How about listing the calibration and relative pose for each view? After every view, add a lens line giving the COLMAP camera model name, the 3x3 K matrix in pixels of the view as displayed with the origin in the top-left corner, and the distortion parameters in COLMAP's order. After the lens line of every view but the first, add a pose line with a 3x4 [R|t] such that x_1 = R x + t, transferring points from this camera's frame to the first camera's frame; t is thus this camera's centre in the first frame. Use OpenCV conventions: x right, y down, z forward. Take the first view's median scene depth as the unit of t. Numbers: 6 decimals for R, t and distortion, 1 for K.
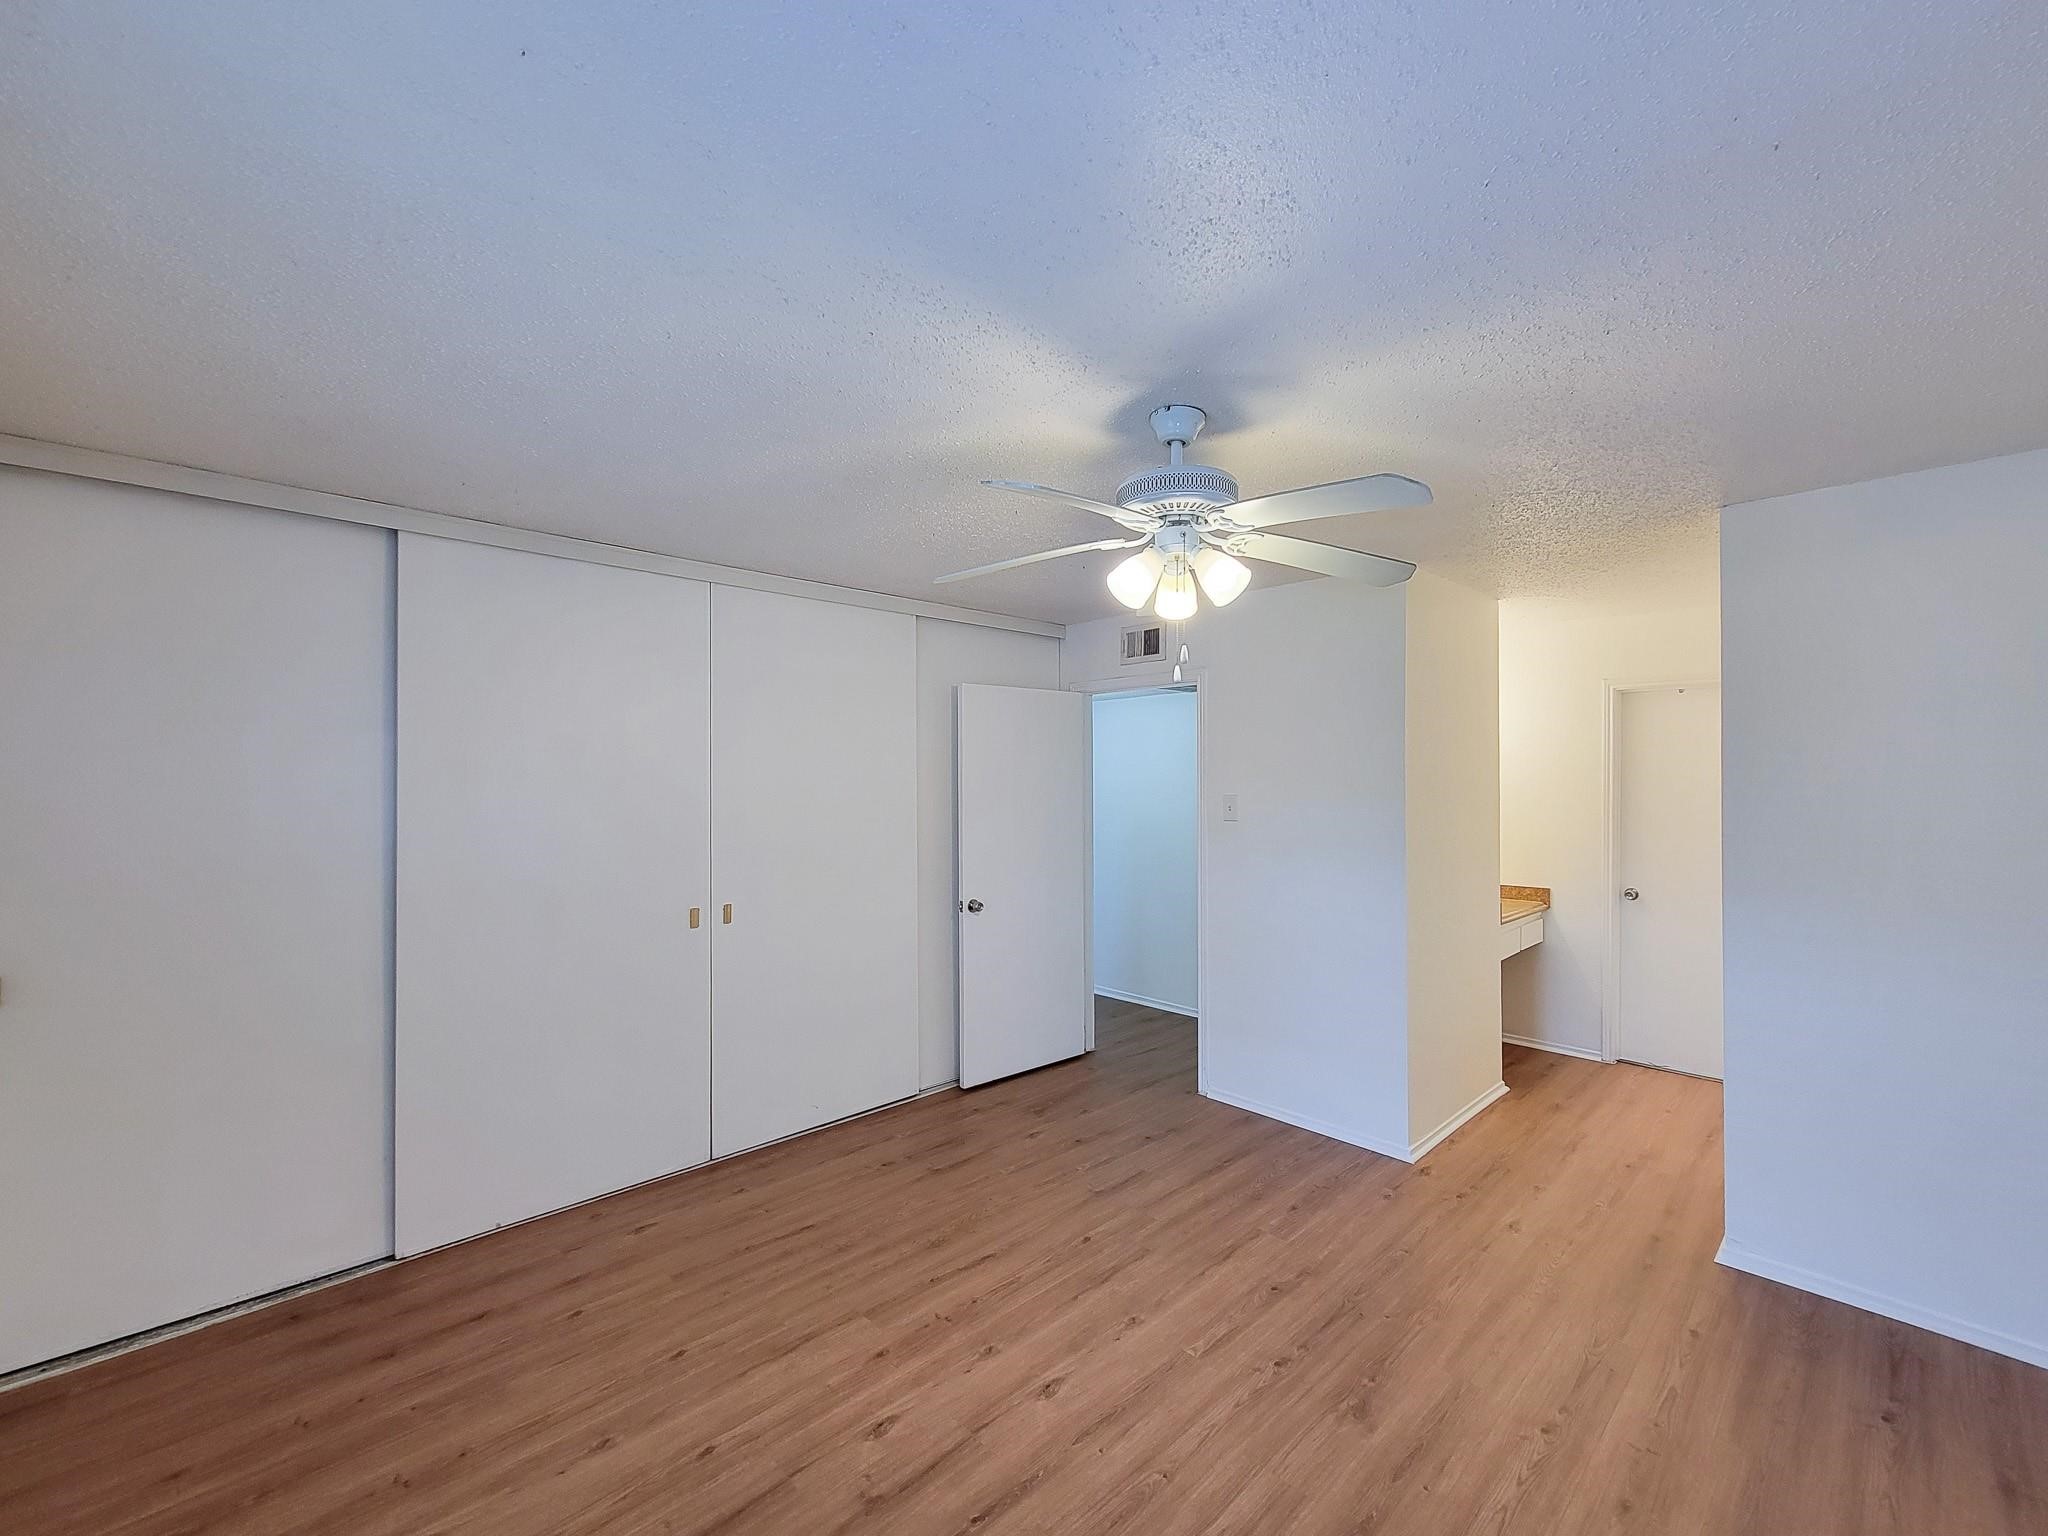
lens RADIAL K [[847.3, 0, 1029.3], [0, 847.3, 777.2], [0, 0, 1]] dist [0.005963, -0.003856]
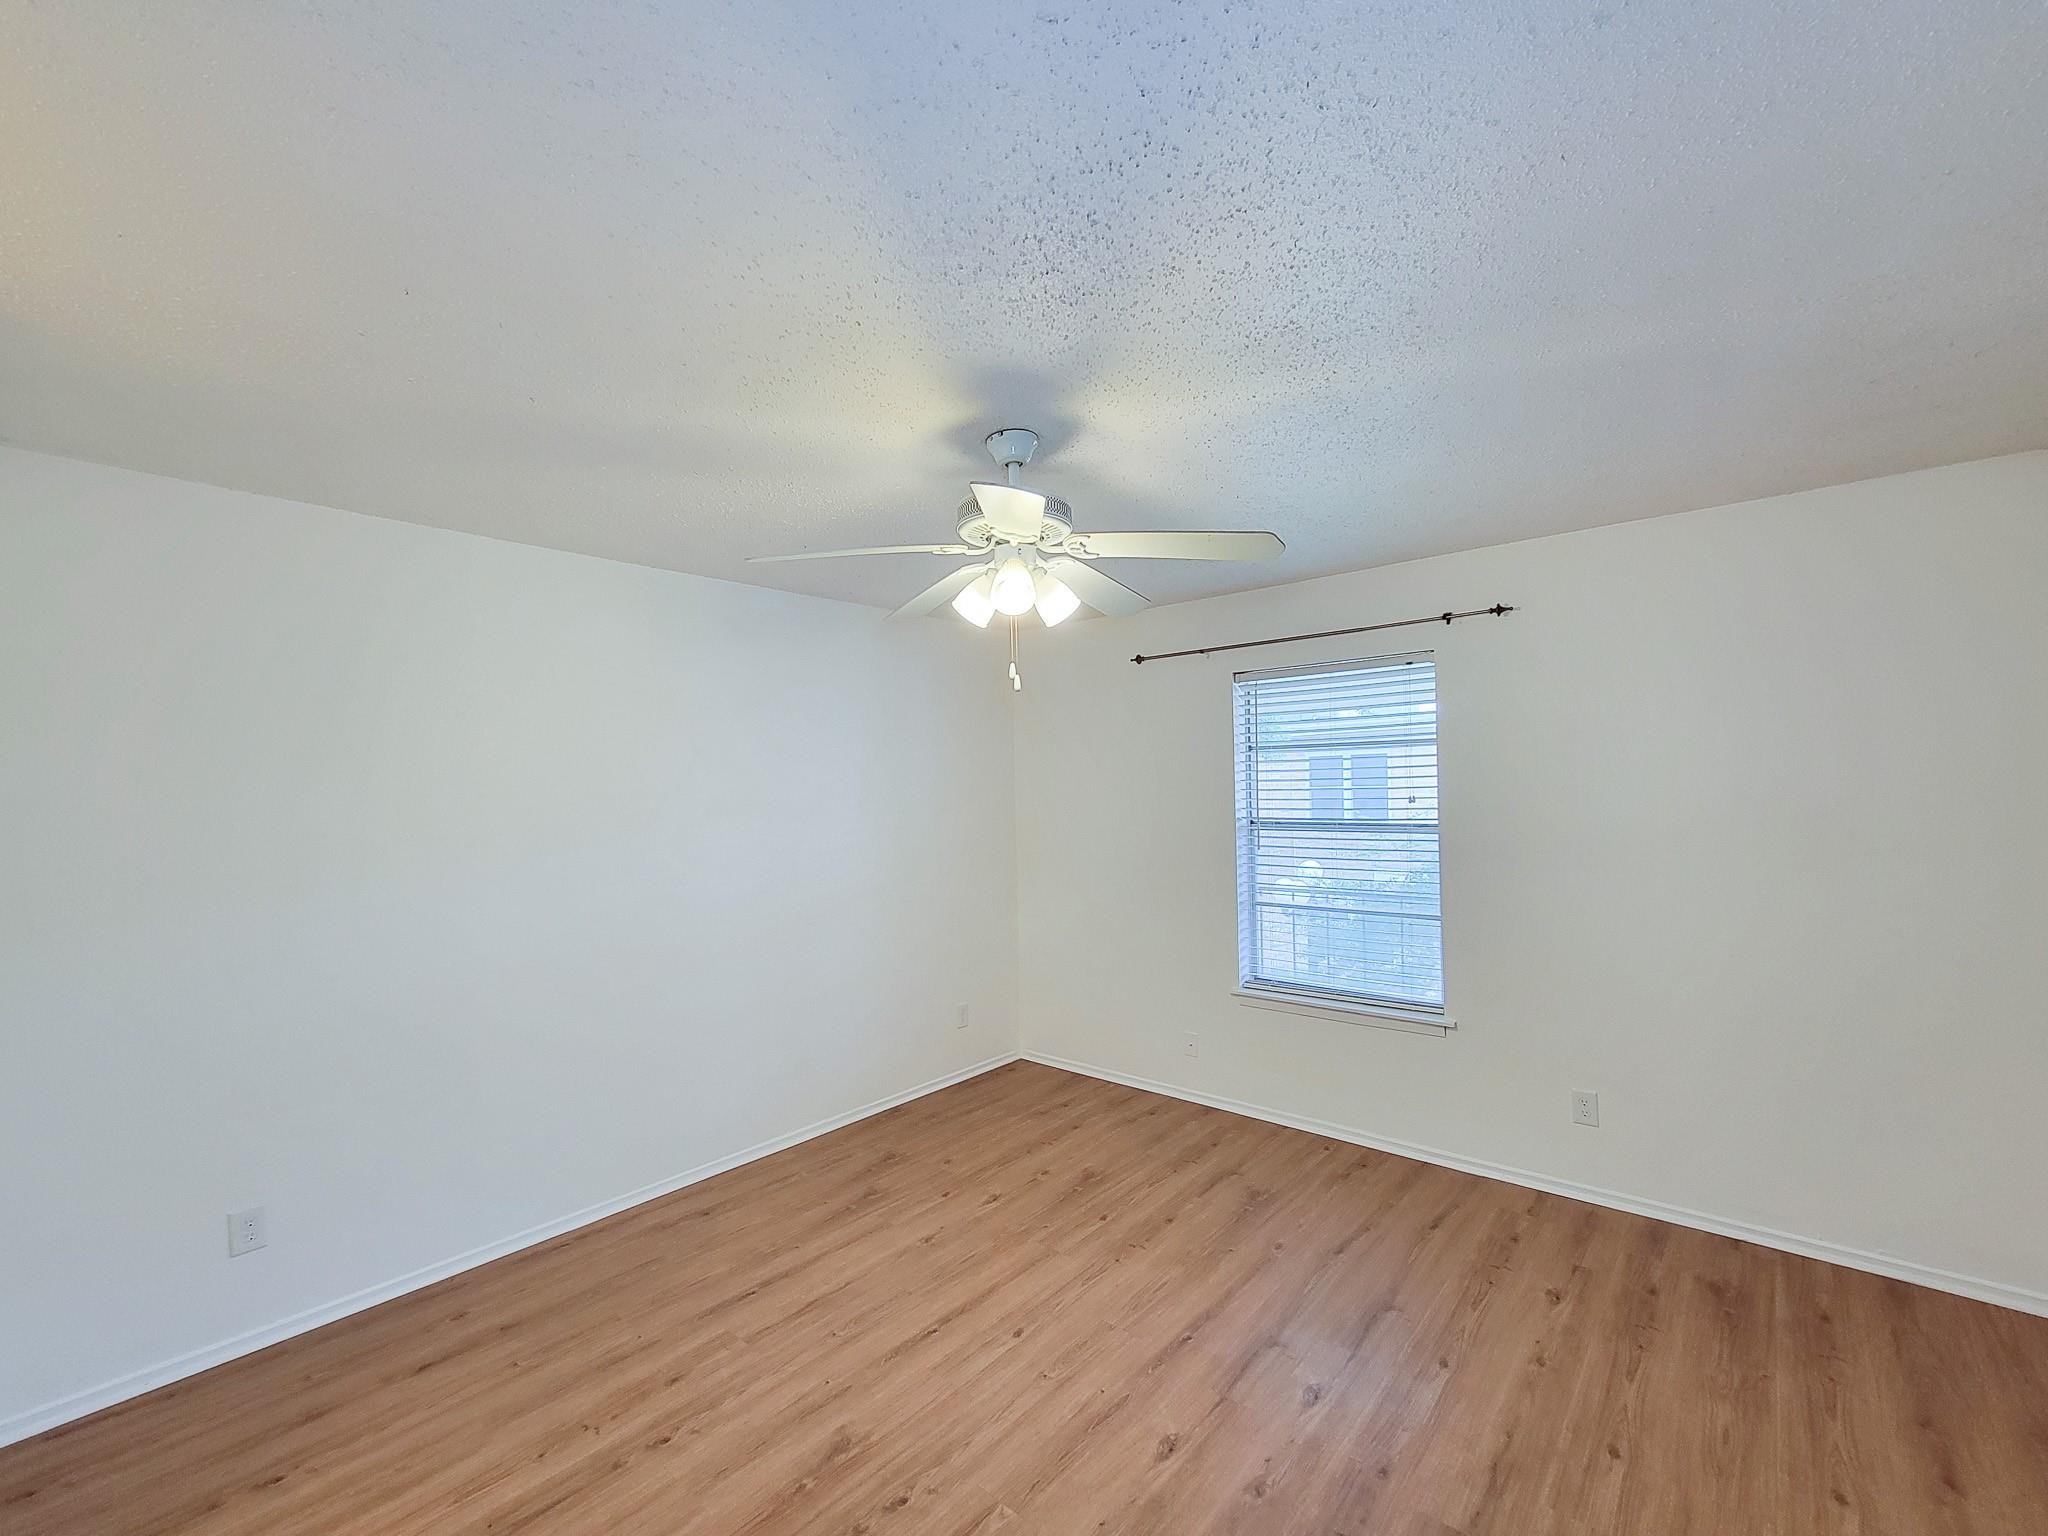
lens RADIAL K [[847.3, 0, 1023.1], [0, 847.3, 770.5], [0, 0, 1]] dist [0.005963, -0.003856]
pose [[-0.993959, 0.017107, -0.108414, 0.265445], [0.019233, 0.999642, -0.018597, 0.010438], [0.108058, -0.020570, -0.993932, 1.909956]]
